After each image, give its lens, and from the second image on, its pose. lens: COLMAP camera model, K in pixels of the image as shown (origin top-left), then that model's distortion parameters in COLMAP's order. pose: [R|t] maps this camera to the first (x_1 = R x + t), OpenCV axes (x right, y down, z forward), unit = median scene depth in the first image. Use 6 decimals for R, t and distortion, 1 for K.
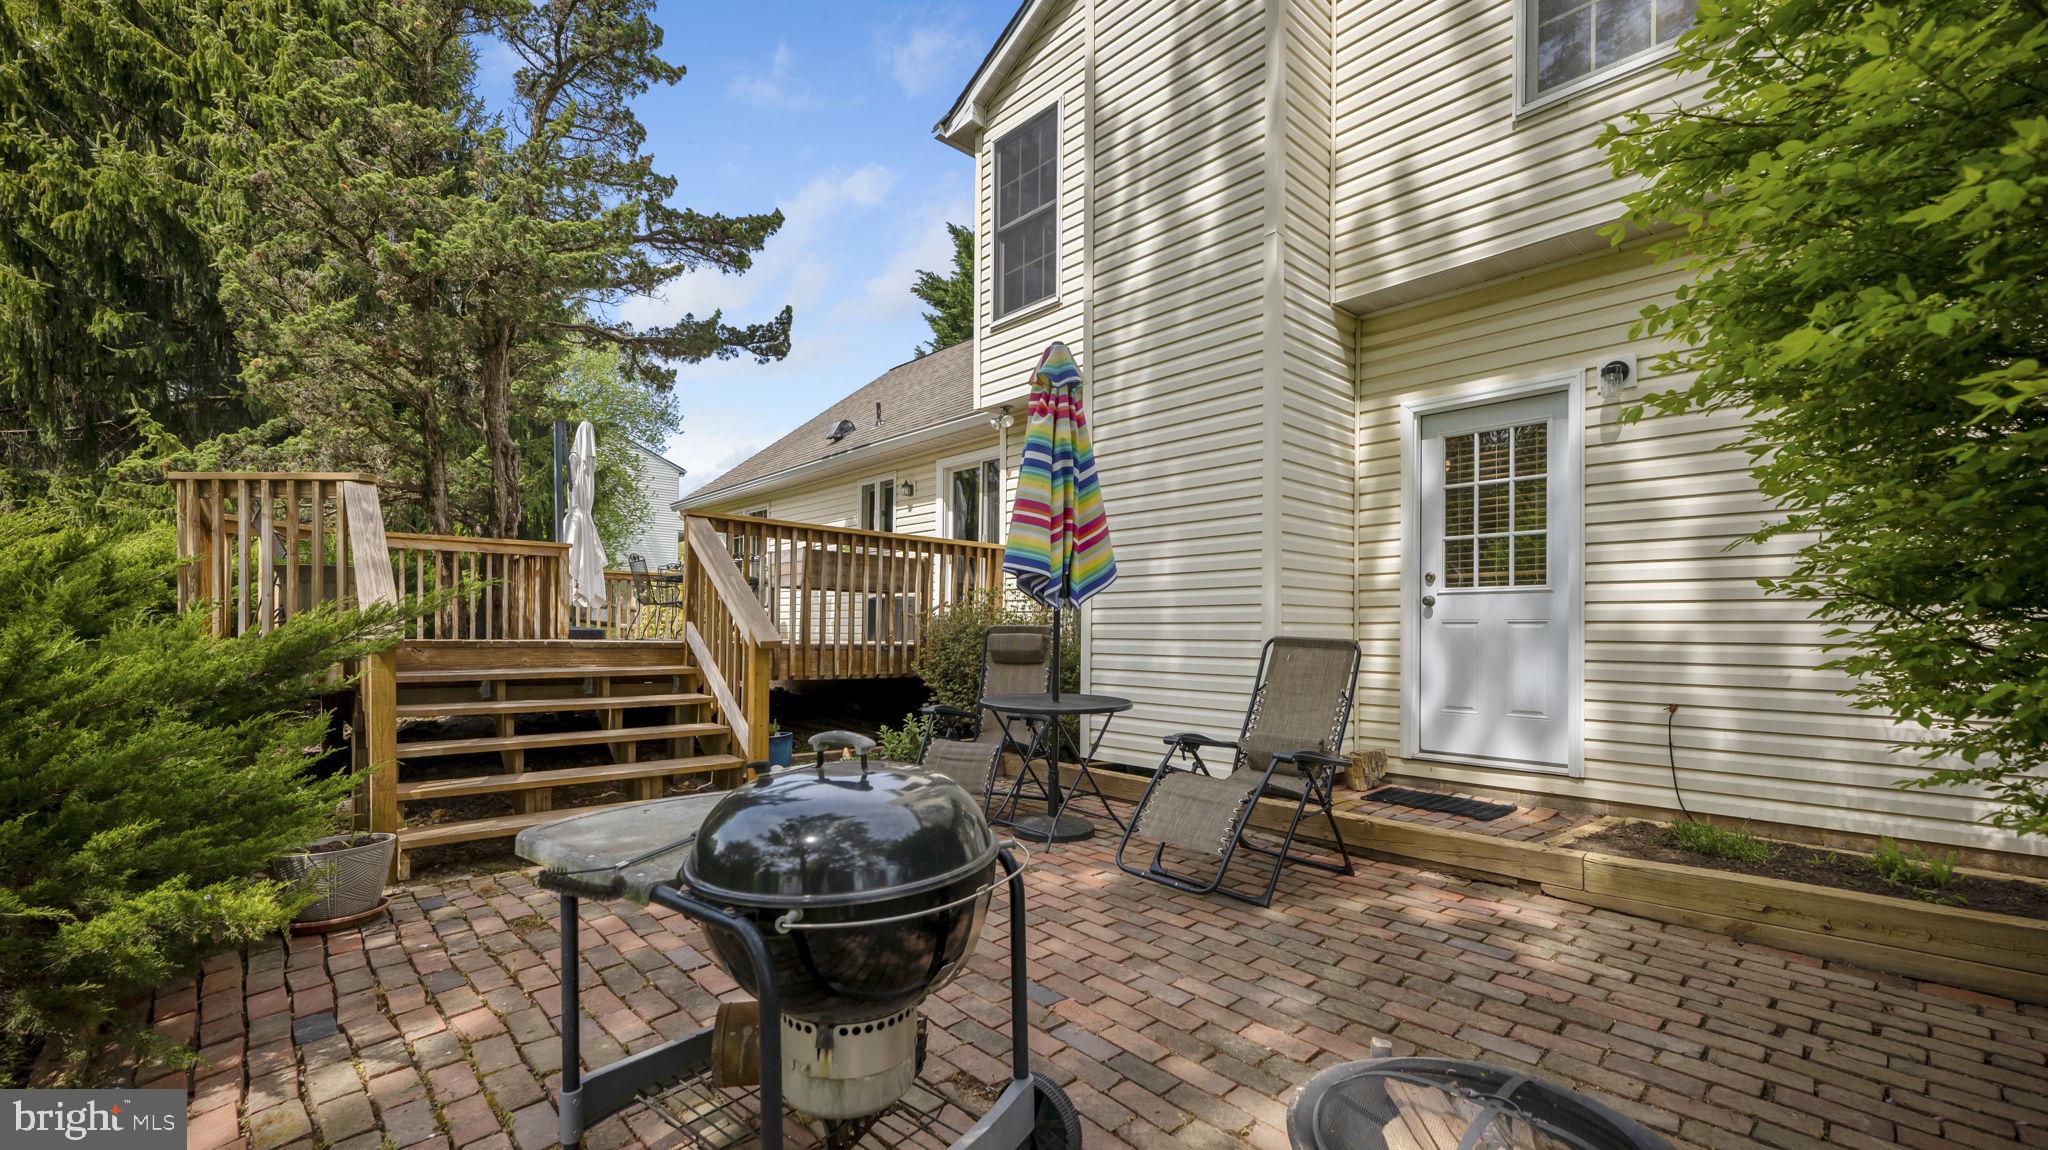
lens RADIAL K [[833.9, 0, 1025.2], [0, 833.9, 621.4], [0, 0, 1]] dist [-0.000158, -0.000017]
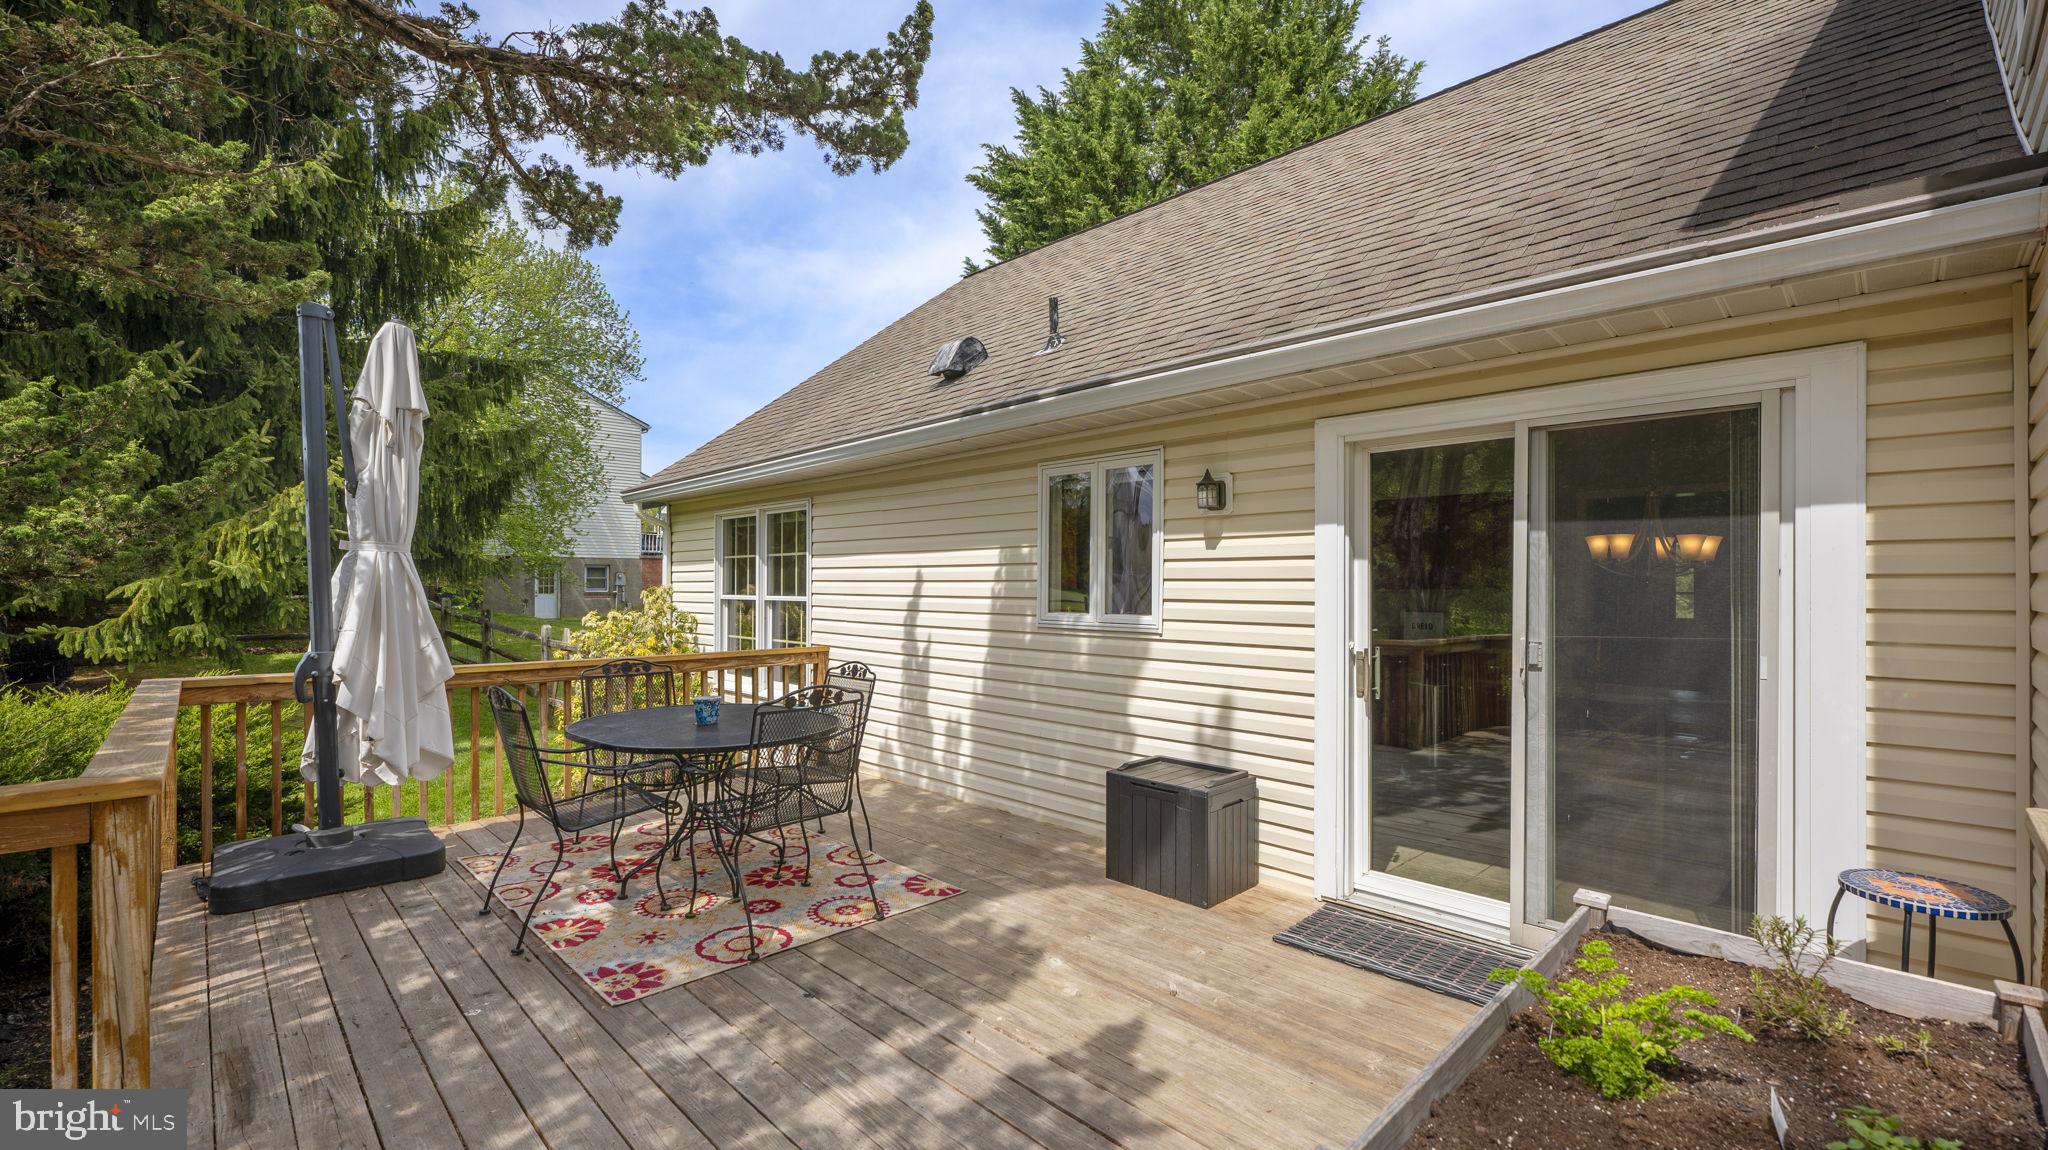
lens RADIAL K [[843.0, 0, 1024.0], [0, 843.0, 579.9], [0, 0, 1]] dist [0.000183, -0.000054]
pose [[0.999550, -0.004380, 0.029689, -0.236825], [0.004251, 0.999981, 0.004386, -0.116698], [-0.029707, -0.004258, 0.999550, 0.587377]]
